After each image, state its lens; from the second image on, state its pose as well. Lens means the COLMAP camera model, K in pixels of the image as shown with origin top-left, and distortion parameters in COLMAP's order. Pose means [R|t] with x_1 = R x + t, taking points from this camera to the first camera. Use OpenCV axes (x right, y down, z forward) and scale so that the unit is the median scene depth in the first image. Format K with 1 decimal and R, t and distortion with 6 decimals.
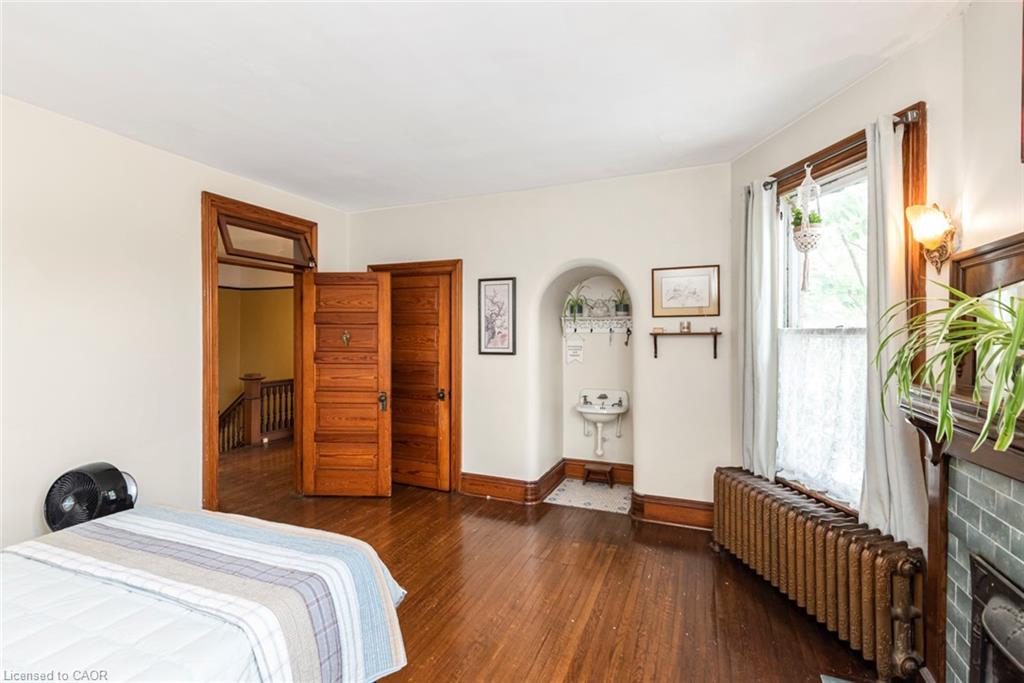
lens RADIAL K [[463.6, 0, 507.2], [0, 463.6, 336.0], [0, 0, 1]] dist [0.013113, -0.000187]
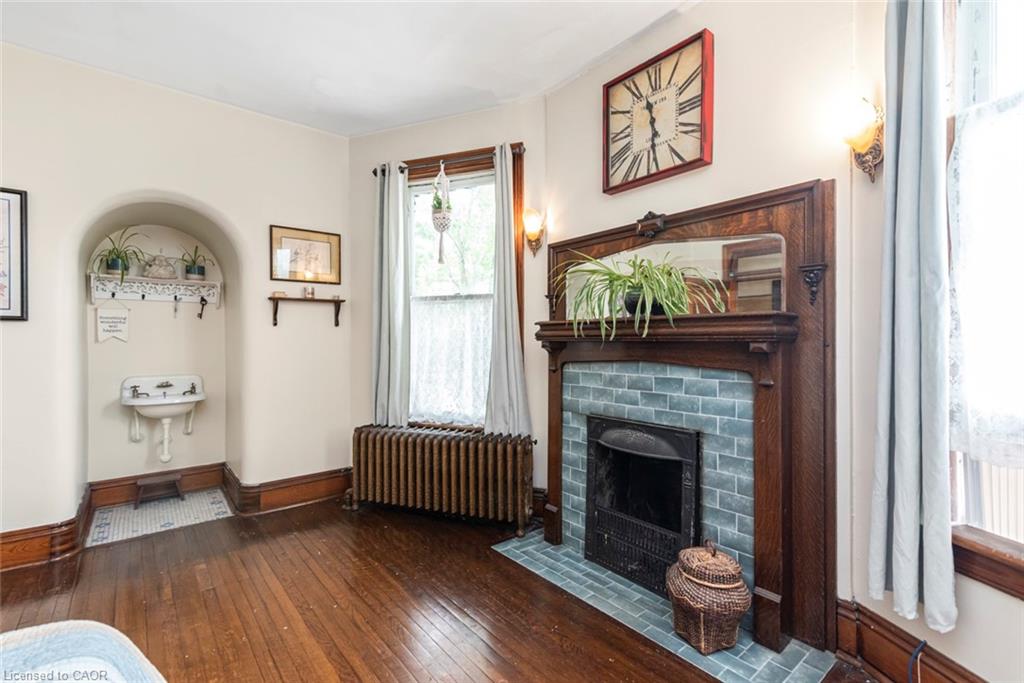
lens RADIAL K [[463.6, 0, 508.6], [0, 463.6, 339.9], [0, 0, 1]] dist [0.013113, -0.000187]
pose [[0.472331, 0.002106, 0.881419, -0.255030], [0.003681, 0.999984, -0.004362, 0.080127], [-0.881414, 0.005305, 0.472315, 0.184920]]
